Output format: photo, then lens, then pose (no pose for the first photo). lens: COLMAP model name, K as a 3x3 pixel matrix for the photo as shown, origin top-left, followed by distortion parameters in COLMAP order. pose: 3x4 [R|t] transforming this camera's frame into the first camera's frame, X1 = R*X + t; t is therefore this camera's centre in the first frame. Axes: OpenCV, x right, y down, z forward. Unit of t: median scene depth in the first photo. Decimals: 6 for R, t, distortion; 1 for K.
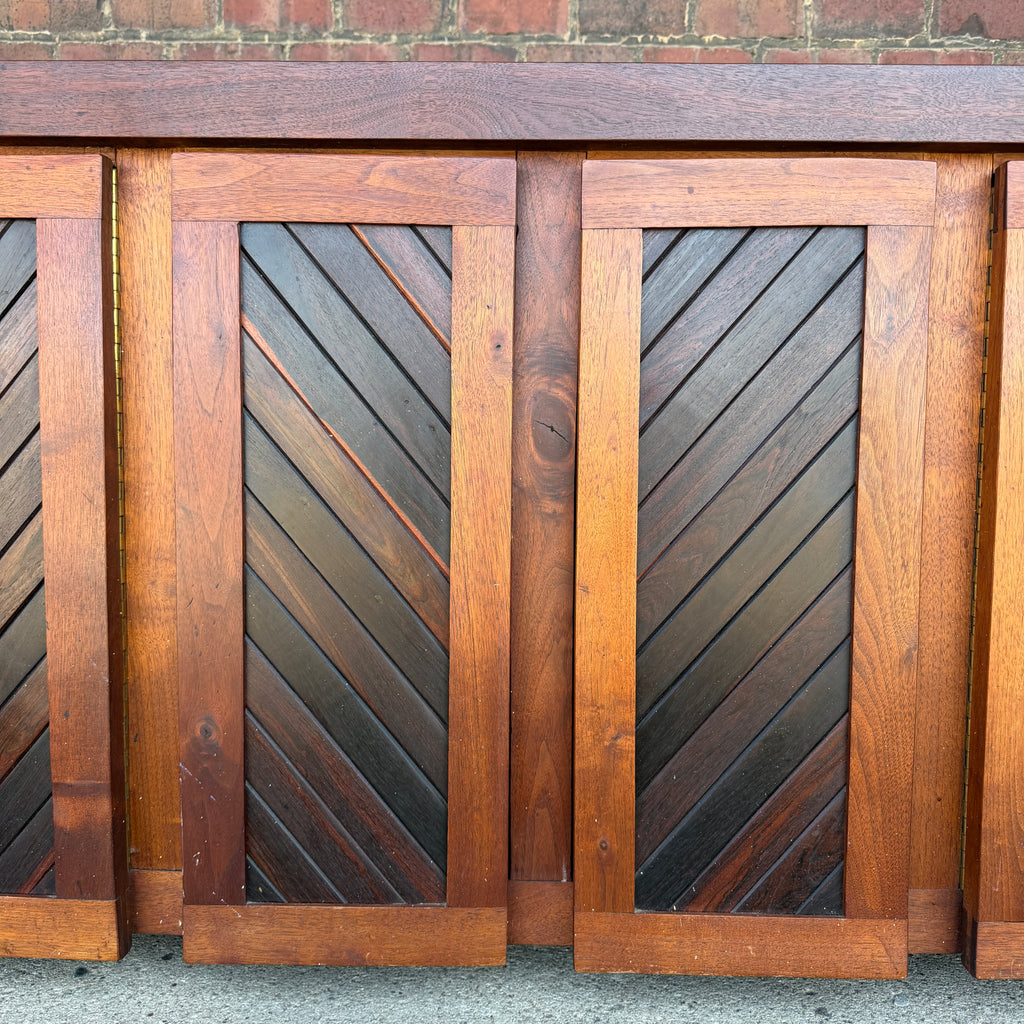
lens RADIAL K [[976.7, 0, 509.6], [0, 976.7, 509.8], [0, 0, 1]] dist [-0.015730, 0.009127]
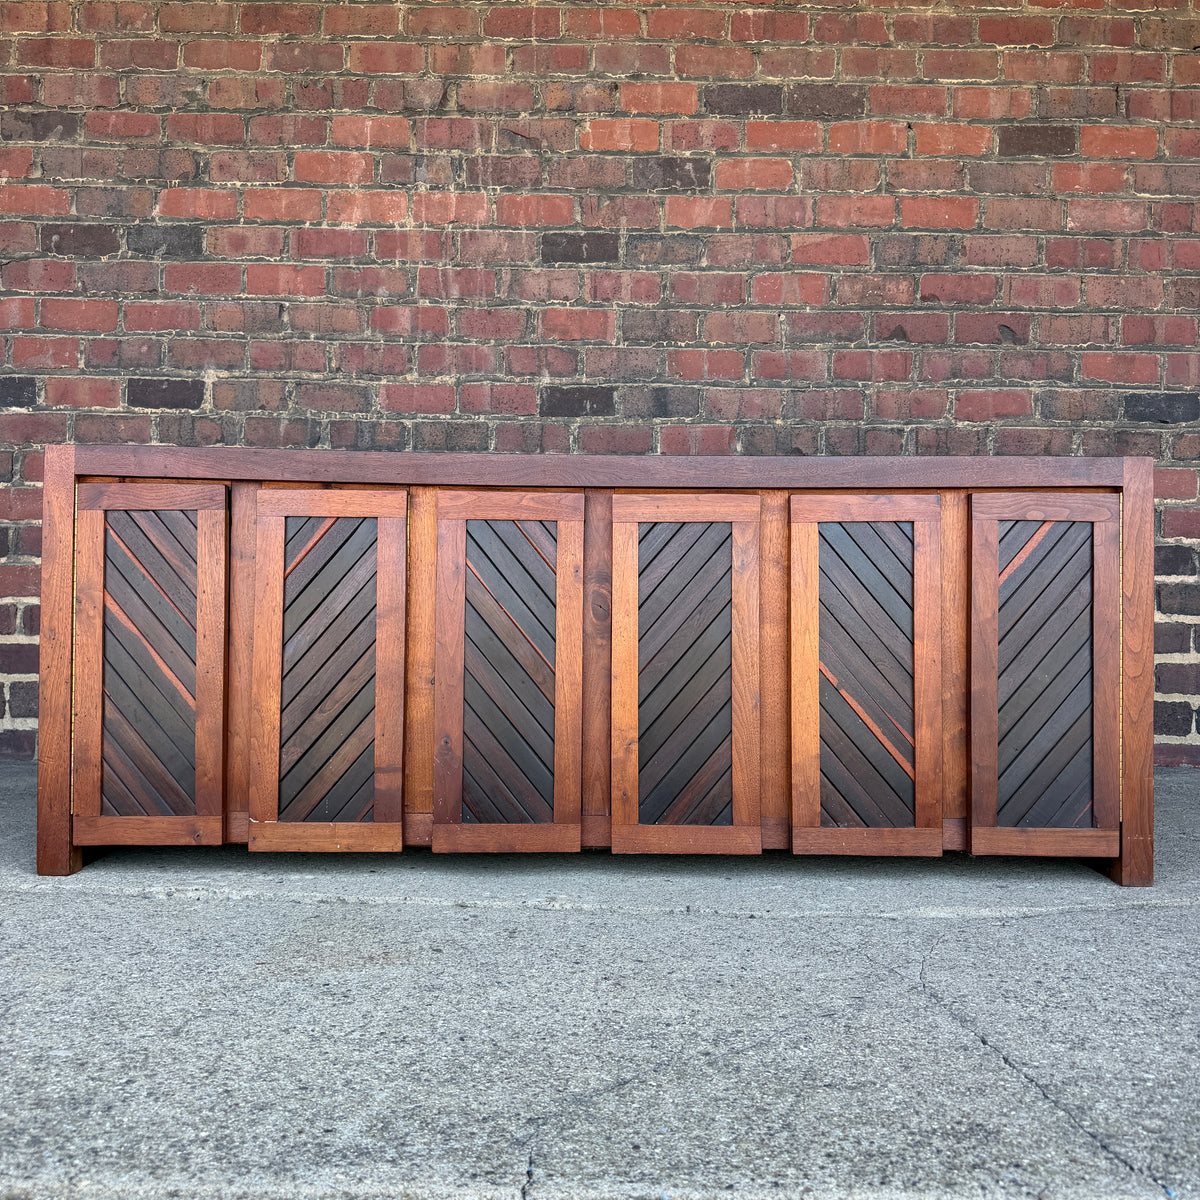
lens RADIAL K [[1113.8, 0, 591.0], [0, 1113.8, 606.3], [0, 0, 1]] dist [0.168009, -0.339949]
pose [[0.999704, -0.001537, 0.024293, -0.038337], [0.004018, 0.994735, -0.102399, 0.166858], [-0.024007, 0.102466, 0.994447, -1.466132]]
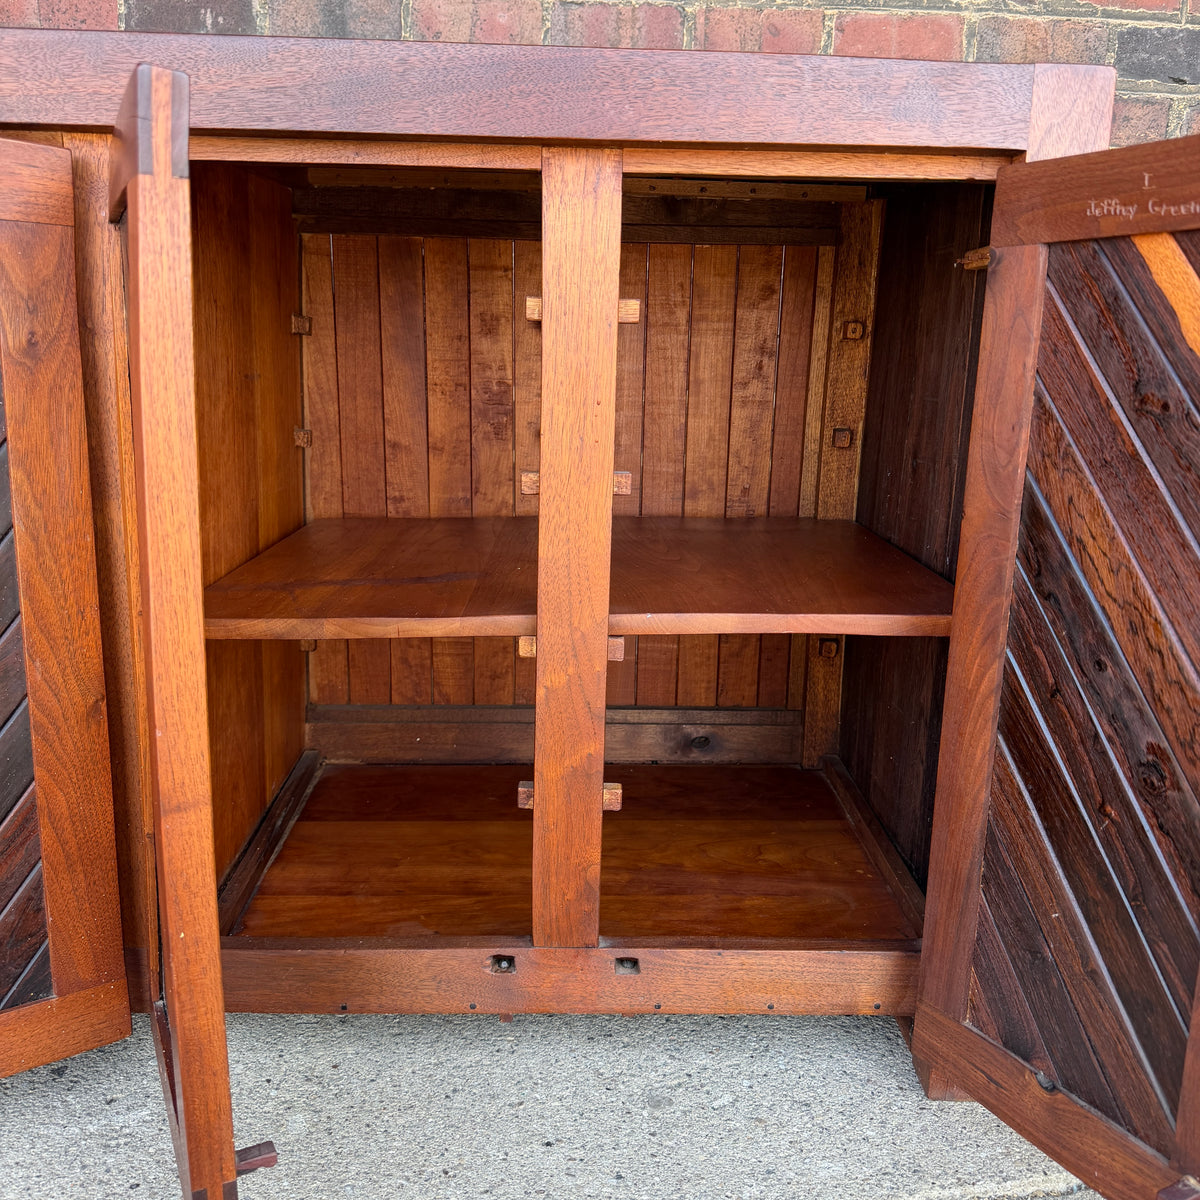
lens RADIAL K [[1130.0, 0, 600.0], [0, 1130.0, 600.0], [0, 0, 1]] dist [0.056753, -0.061934]
pose [[0.998822, 0.011228, 0.047213, 0.765441], [-0.017143, 0.991778, 0.126816, -0.083674], [-0.045401, -0.127476, 0.990802, -0.061099]]
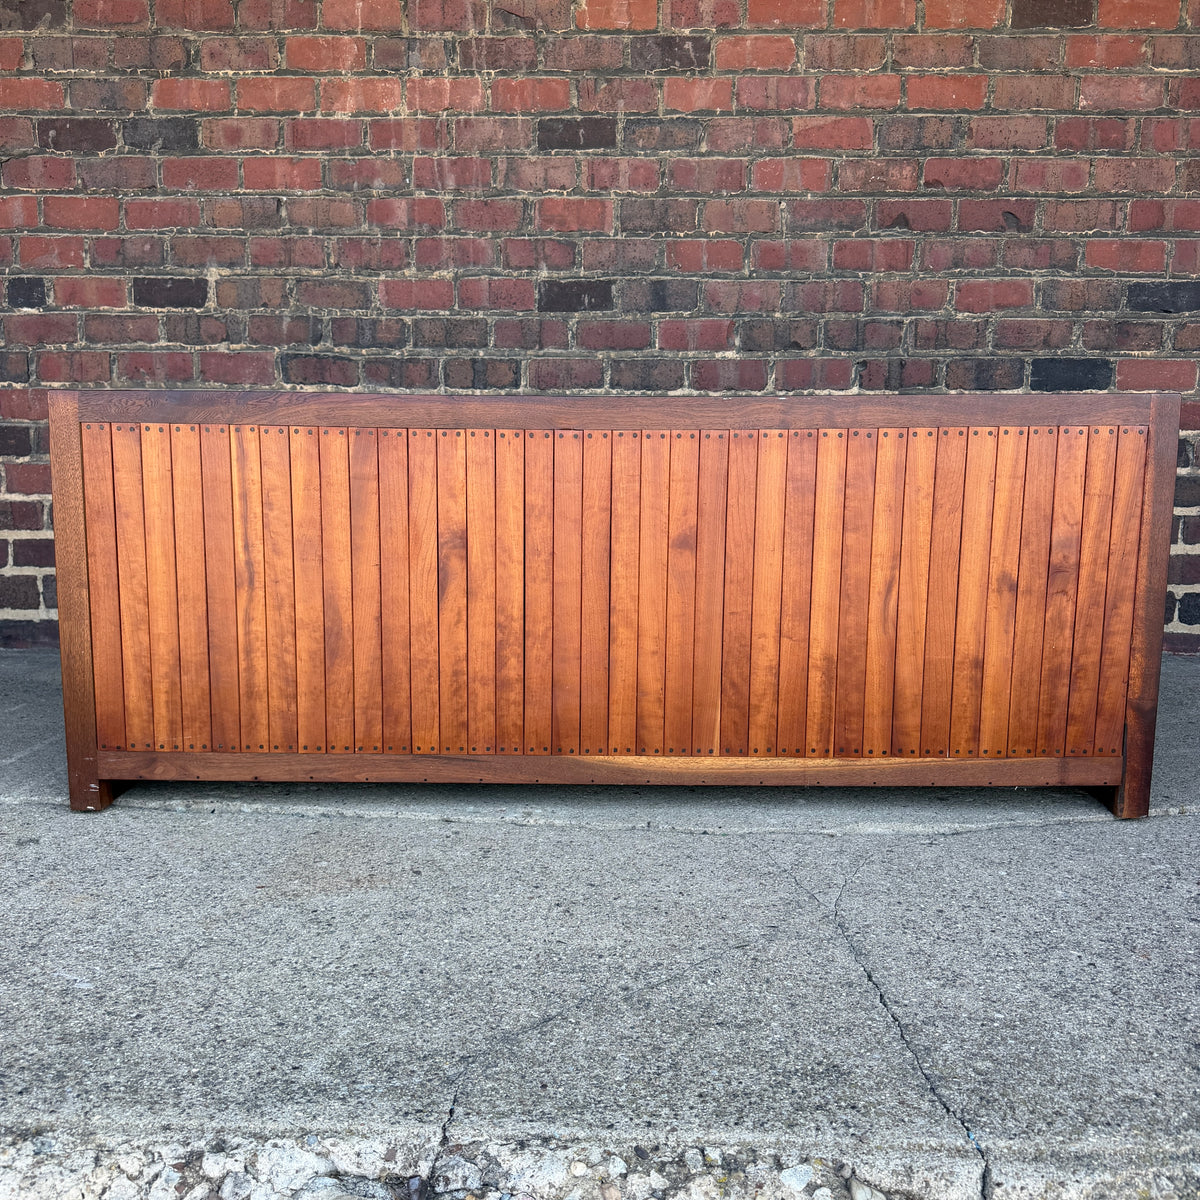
lens RADIAL K [[1128.3, 0, 594.1], [0, 1128.3, 602.7], [0, 0, 1]] dist [0.076833, -0.126434]
pose [[0.999935, -0.006844, -0.009077, 0.108706], [0.007241, 0.998982, 0.044519, -0.058965], [0.008763, -0.044582, 0.998967, -1.643825]]
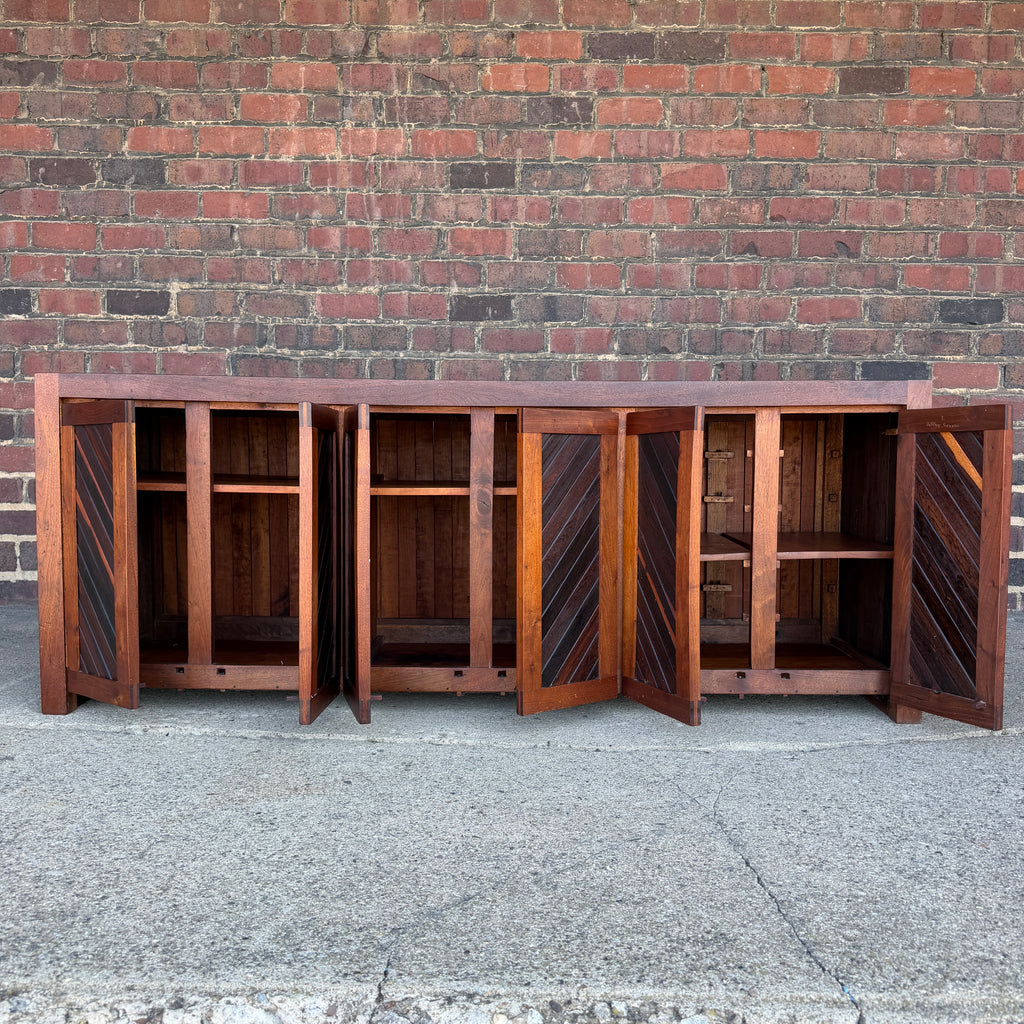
lens RADIAL K [[954.0, 0, 508.6], [0, 954.0, 518.8], [0, 0, 1]] dist [0.130109, -0.240986]
pose [[0.999909, -0.004834, 0.012604, 0.074797], [0.005139, 0.999691, -0.024332, 0.026723], [-0.012482, 0.024395, 0.999624, -1.631908]]
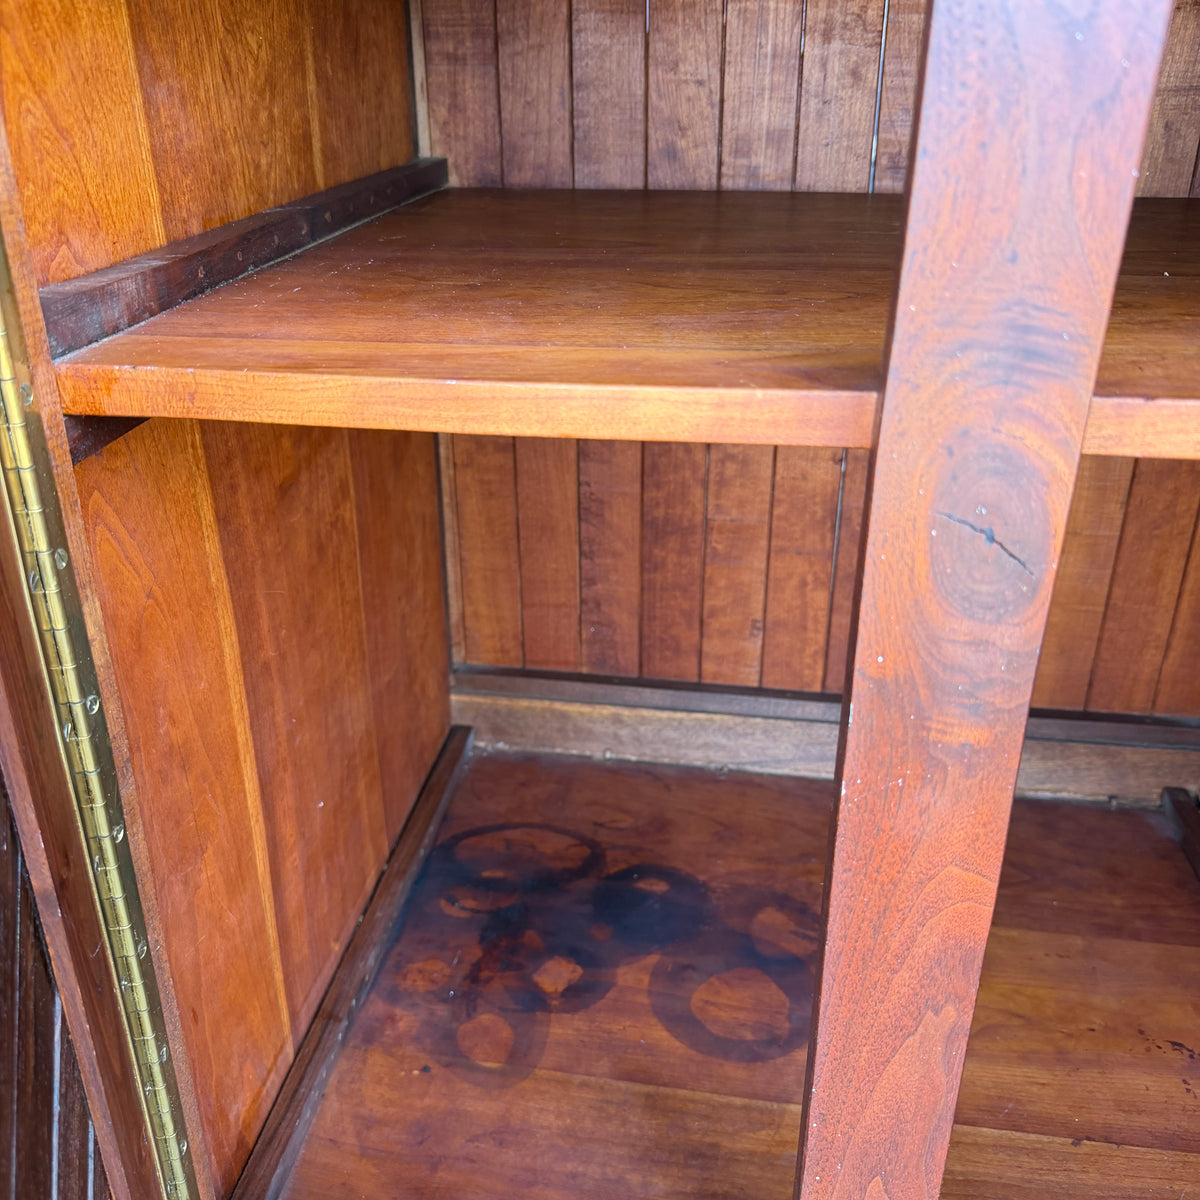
lens RADIAL K [[1142.4, 0, 583.6], [0, 1142.4, 601.7], [0, 0, 1]] dist [0.122725, -0.347936]
pose [[0.990220, 0.048493, -0.130815, -0.043080], [-0.001065, 0.940248, 0.340488, -0.188991], [0.139510, -0.337019, 0.931104, 0.549687]]
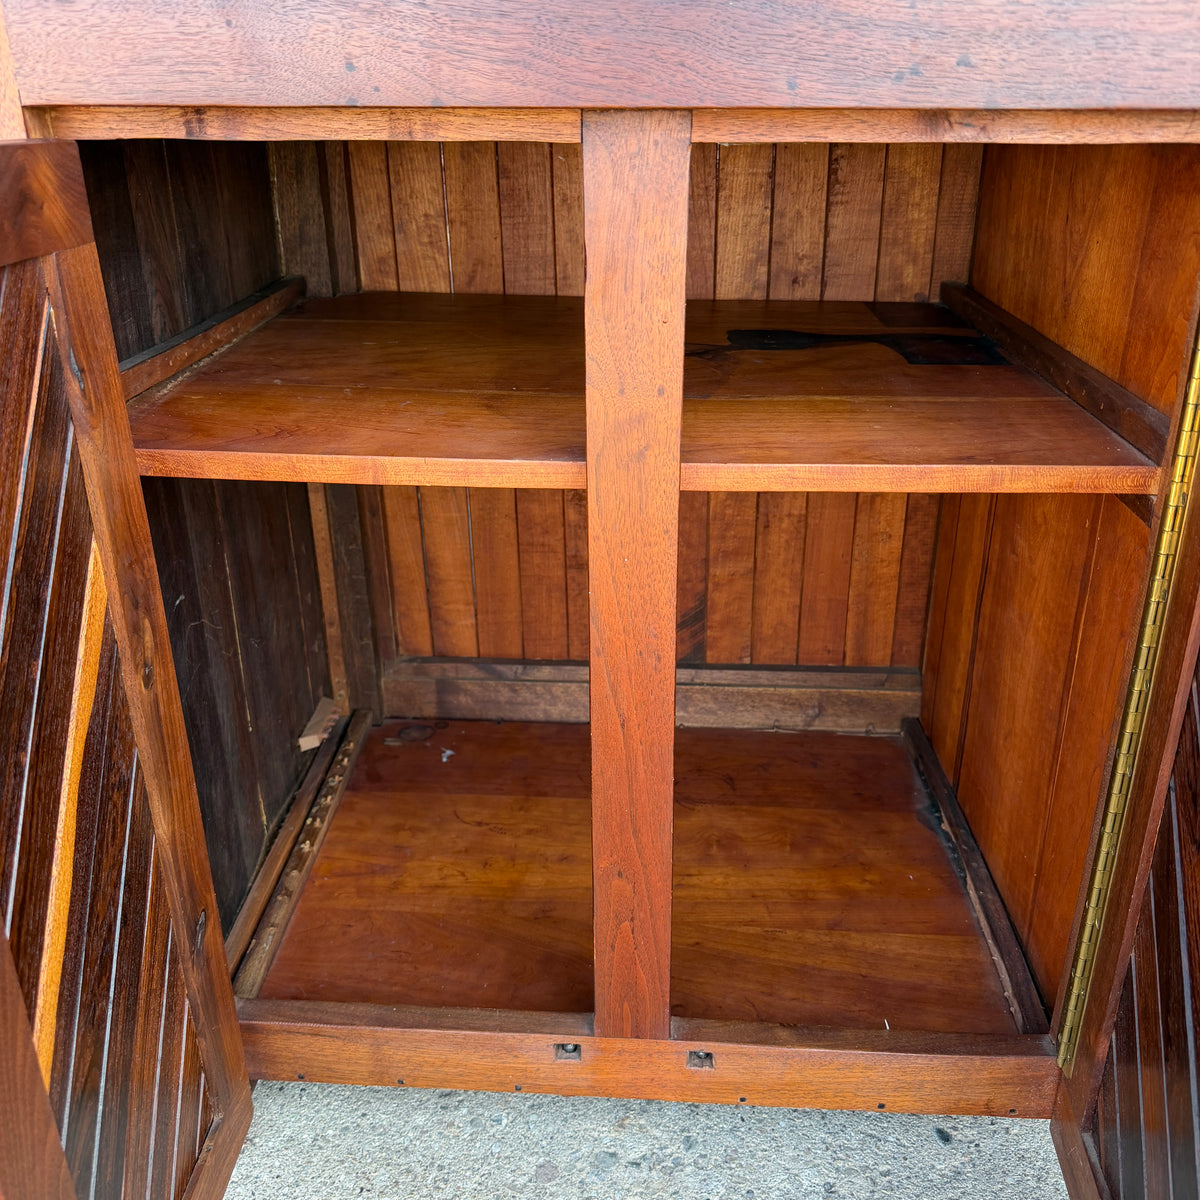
lens RADIAL K [[1144.5, 0, 597.2], [0, 1144.5, 597.4], [0, 0, 1]] dist [-0.015730, 0.009127]
pose [[0.999401, -0.009267, -0.033357, -0.718531], [0.019476, 0.947084, 0.320395, -0.294800], [0.028623, -0.320853, 0.946697, 0.210843]]
